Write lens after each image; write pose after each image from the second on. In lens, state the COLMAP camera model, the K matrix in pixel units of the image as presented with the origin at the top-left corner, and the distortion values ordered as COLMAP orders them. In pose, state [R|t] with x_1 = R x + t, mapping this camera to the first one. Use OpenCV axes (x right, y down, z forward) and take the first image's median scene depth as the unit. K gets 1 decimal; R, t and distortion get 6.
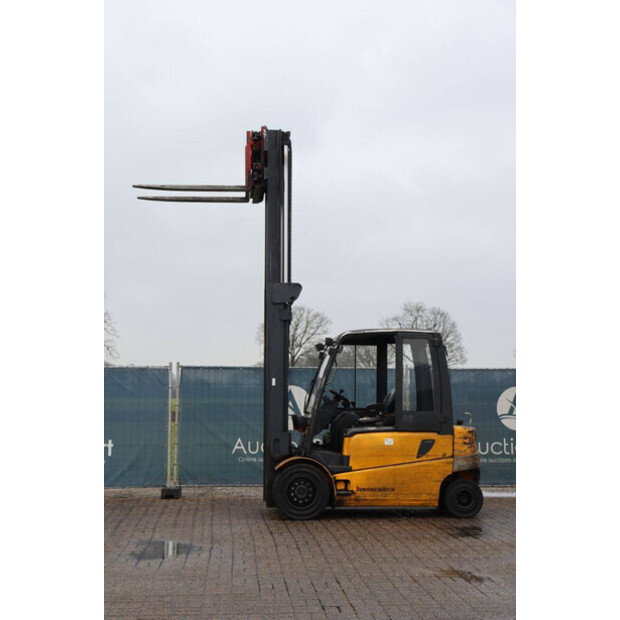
lens RADIAL K [[970.6, 0, 310.0], [0, 970.6, 310.0], [0, 0, 1]] dist [0.126075, 0.066204]
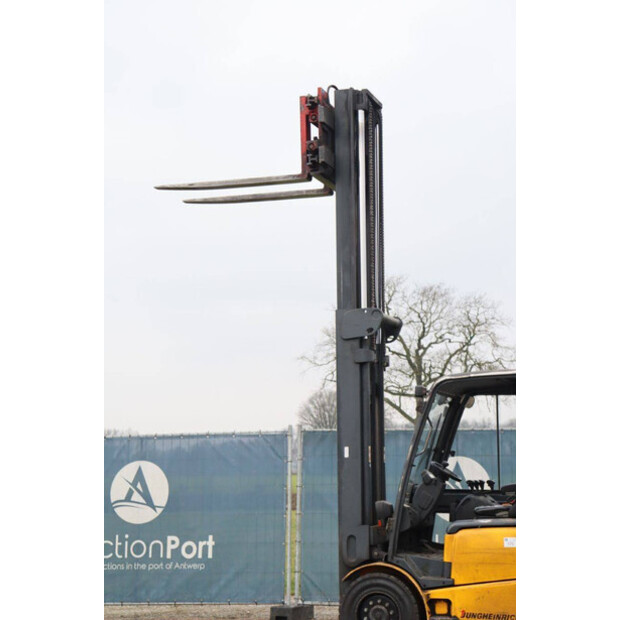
lens RADIAL K [[1454.3, 0, 310.0], [0, 1454.3, 310.0], [0, 0, 1]] dist [0.370519, 0.793428]
pose [[0.928084, -0.052326, -0.368677, 0.330299], [0.044755, 0.998575, -0.029062, 0.001786], [0.369672, 0.010472, 0.929103, 0.020995]]
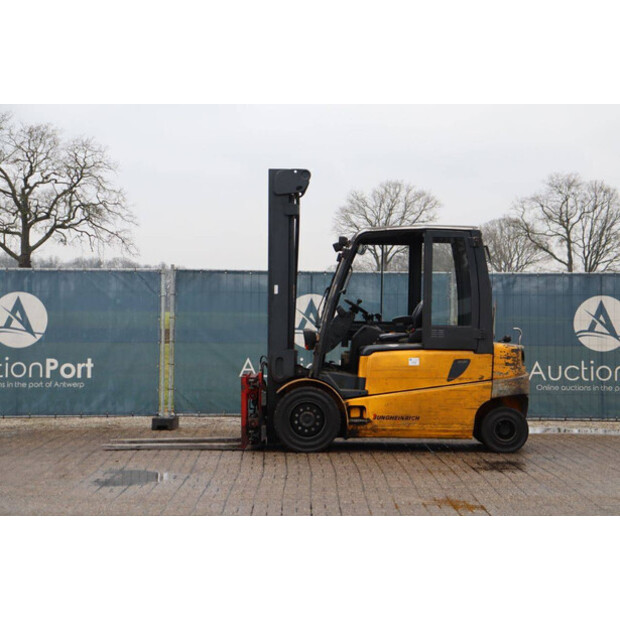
lens RADIAL K [[1396.3, 0, 319.5], [0, 1396.3, 311.5], [0, 0, 1]] dist [0.399652, 0.007073]
pose [[0.997530, 0.004980, -0.070065, 0.083910], [0.001309, 0.995992, 0.089427, -0.013994], [0.070230, -0.089298, 0.993526, -0.186938]]
